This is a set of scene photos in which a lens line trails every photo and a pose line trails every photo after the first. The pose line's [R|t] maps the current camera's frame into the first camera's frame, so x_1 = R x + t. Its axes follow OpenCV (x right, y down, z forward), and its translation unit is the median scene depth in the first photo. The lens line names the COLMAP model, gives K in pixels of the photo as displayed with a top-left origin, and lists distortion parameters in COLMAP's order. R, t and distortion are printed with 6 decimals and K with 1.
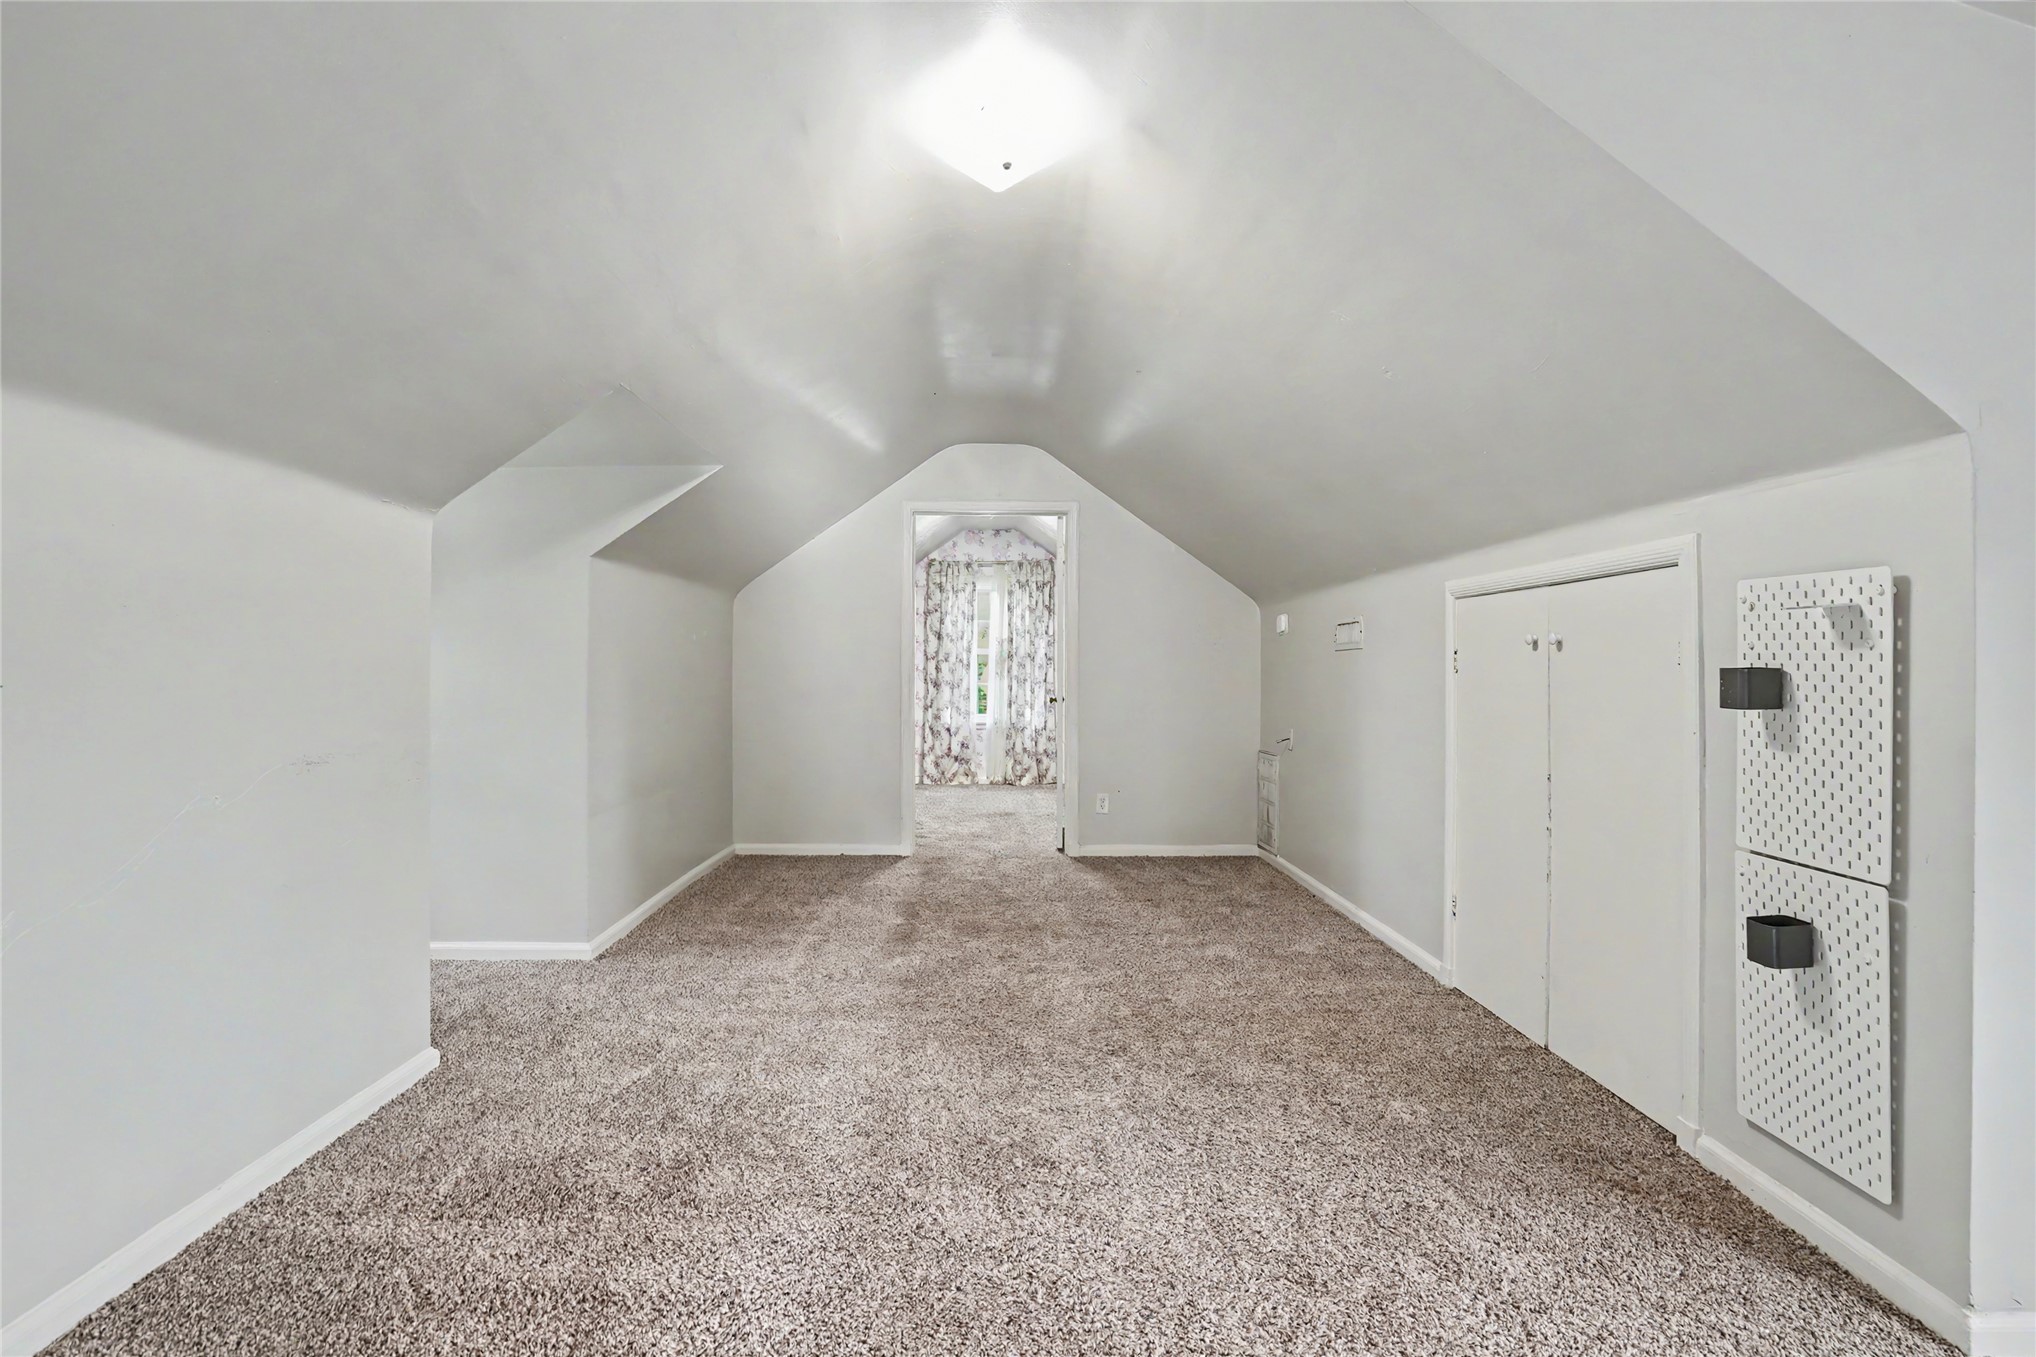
lens RADIAL K [[960.3, 0, 1011.7], [0, 960.3, 675.0], [0, 0, 1]] dist [-0.046239, 0.015154]
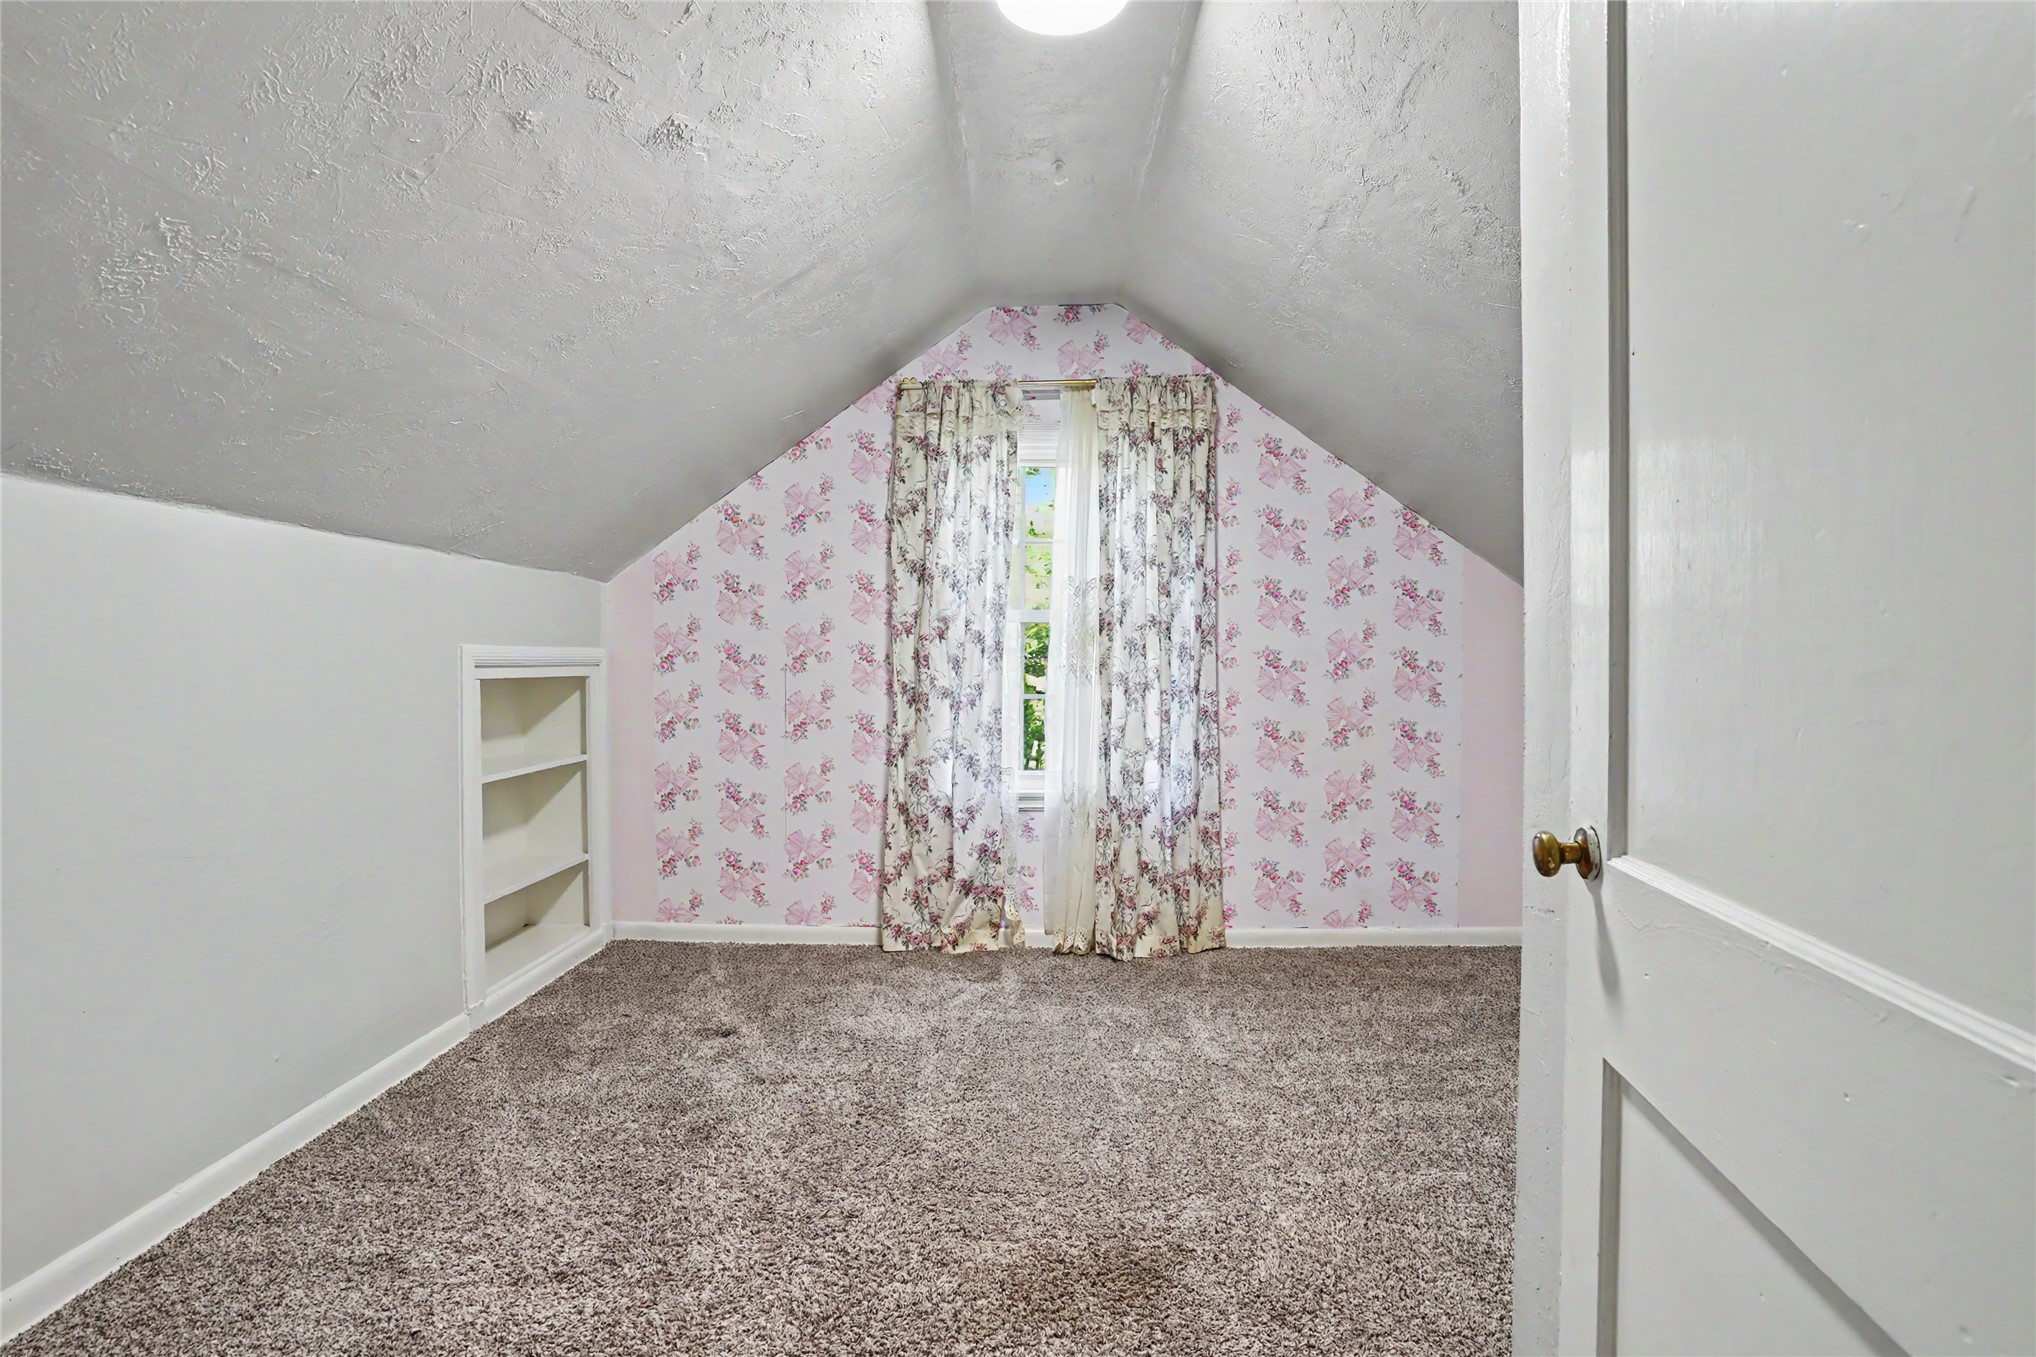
lens RADIAL K [[960.3, 0, 1012.2], [0, 960.3, 665.6], [0, 0, 1]] dist [-0.046239, 0.015154]
pose [[0.998003, -0.001287, -0.063151, -0.014855], [0.001979, 0.999939, 0.010900, -0.007512], [0.063133, -0.011003, 0.997944, 0.612405]]
